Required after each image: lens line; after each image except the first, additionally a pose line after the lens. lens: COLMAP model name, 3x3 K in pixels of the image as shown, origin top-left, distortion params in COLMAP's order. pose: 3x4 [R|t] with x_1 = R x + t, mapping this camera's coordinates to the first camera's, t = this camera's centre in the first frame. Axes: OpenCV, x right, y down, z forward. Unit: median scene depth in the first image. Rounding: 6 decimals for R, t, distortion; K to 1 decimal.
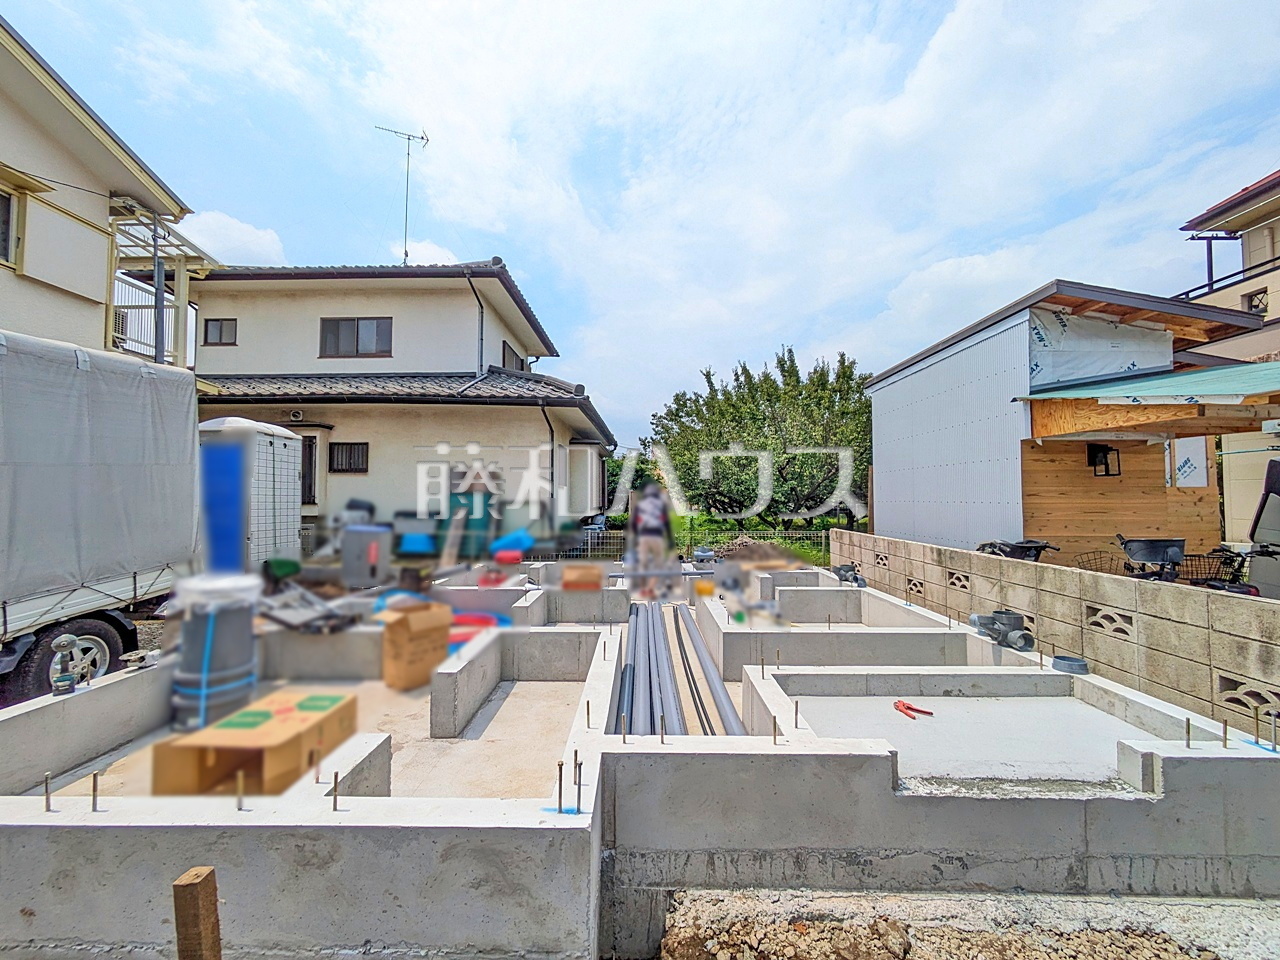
lens RADIAL K [[507.4, 0, 636.4], [0, 507.4, 480.3], [0, 0, 1]] dist [0.001672, 0.001132]
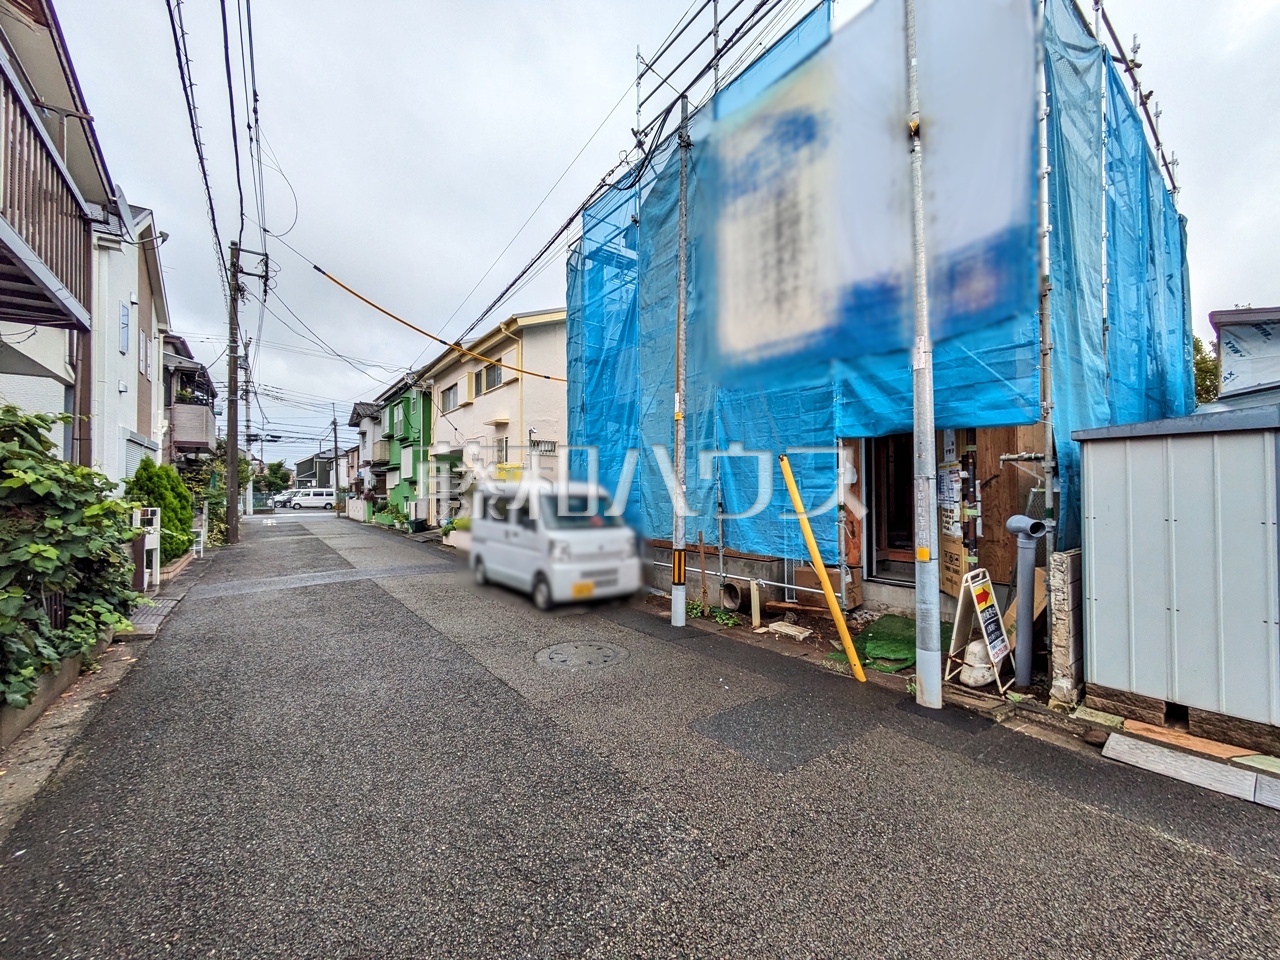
lens RADIAL K [[506.3, 0, 637.3], [0, 506.3, 483.5], [0, 0, 1]] dist [-0.000577, 0.001946]
pose [[0.613709, -0.016788, -0.789354, 0.499616], [0.036931, 0.999290, 0.007460, -0.017001], [0.788668, -0.033730, 0.613893, -0.481321]]
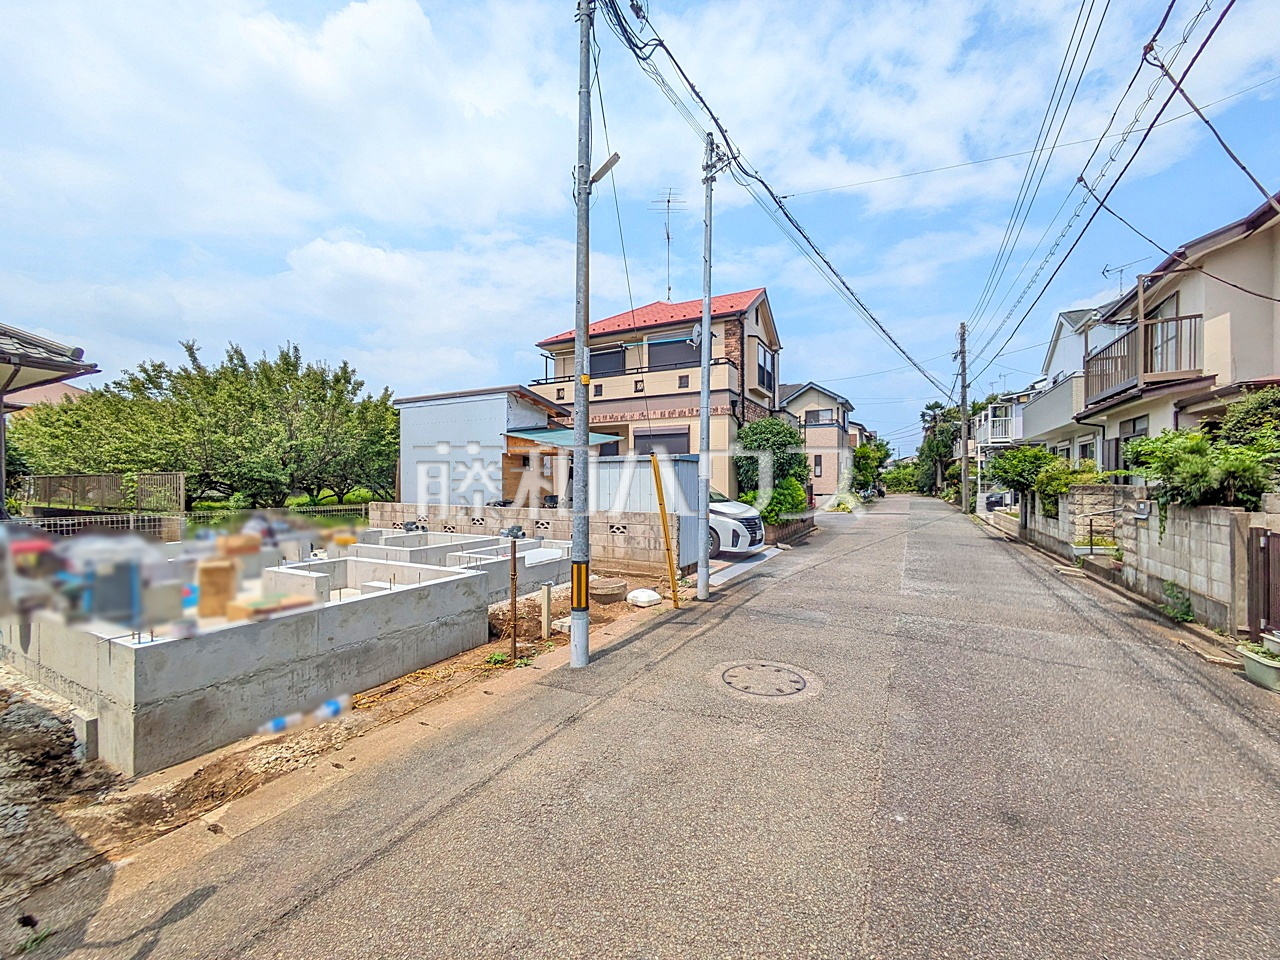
lens RADIAL K [[506.3, 0, 637.3], [0, 506.3, 483.5], [0, 0, 1]] dist [-0.000577, 0.001946]
pose [[0.459646, -0.003937, 0.888093, -0.507676], [-0.033498, 0.999202, 0.021767, -0.010231], [-0.887470, -0.039755, 0.459148, -0.283035]]
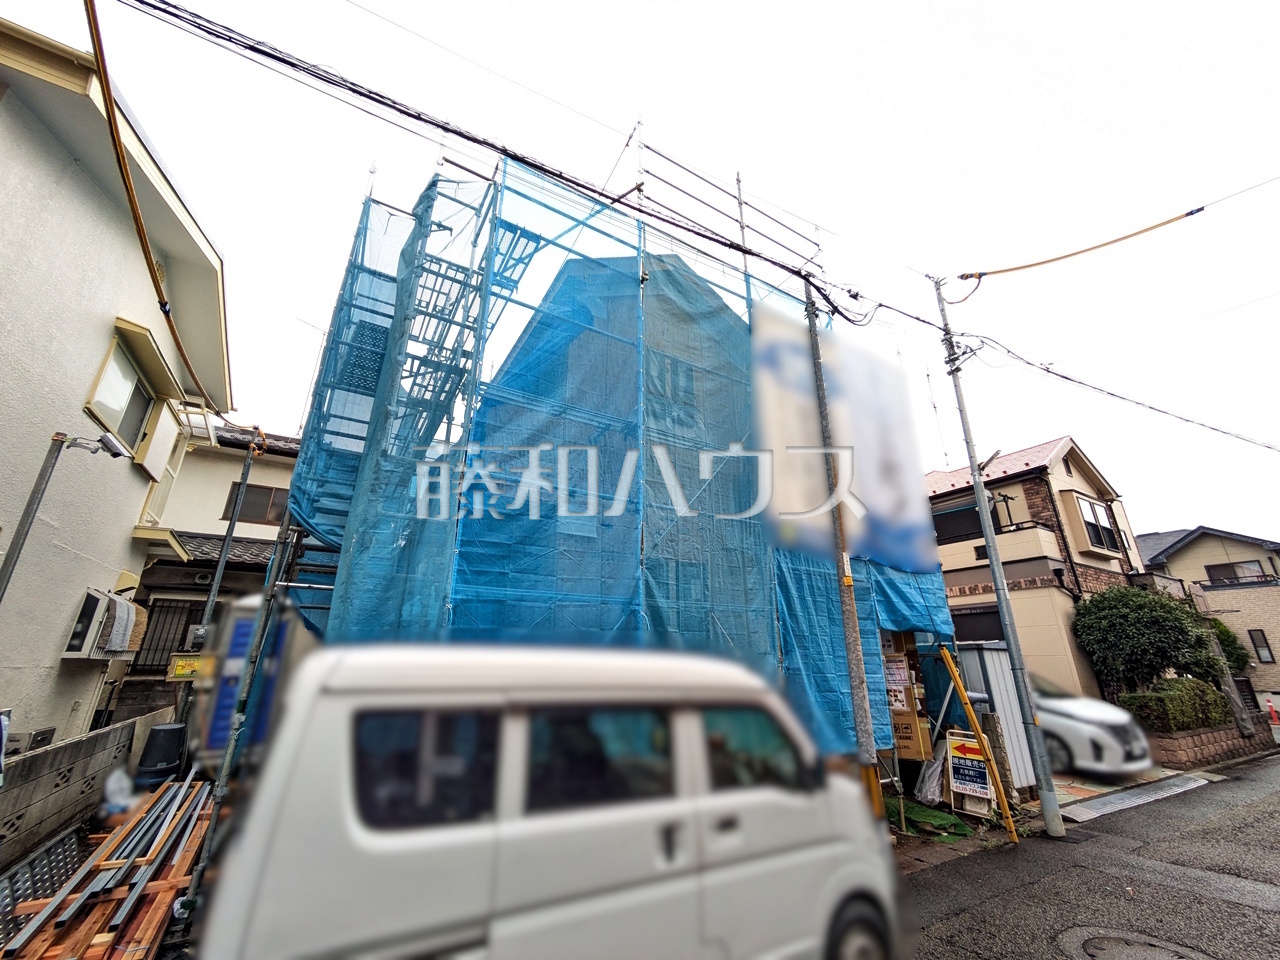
lens RADIAL K [[504.4, 0, 637.6], [0, 504.4, 485.6], [0, 0, 1]] dist [0.001965, 0.000895]
pose [[0.851721, 0.177553, 0.492997, -0.583092], [-0.022627, 0.952427, -0.303926, -0.026368], [-0.523507, 0.247705, 0.815219, -0.368253]]
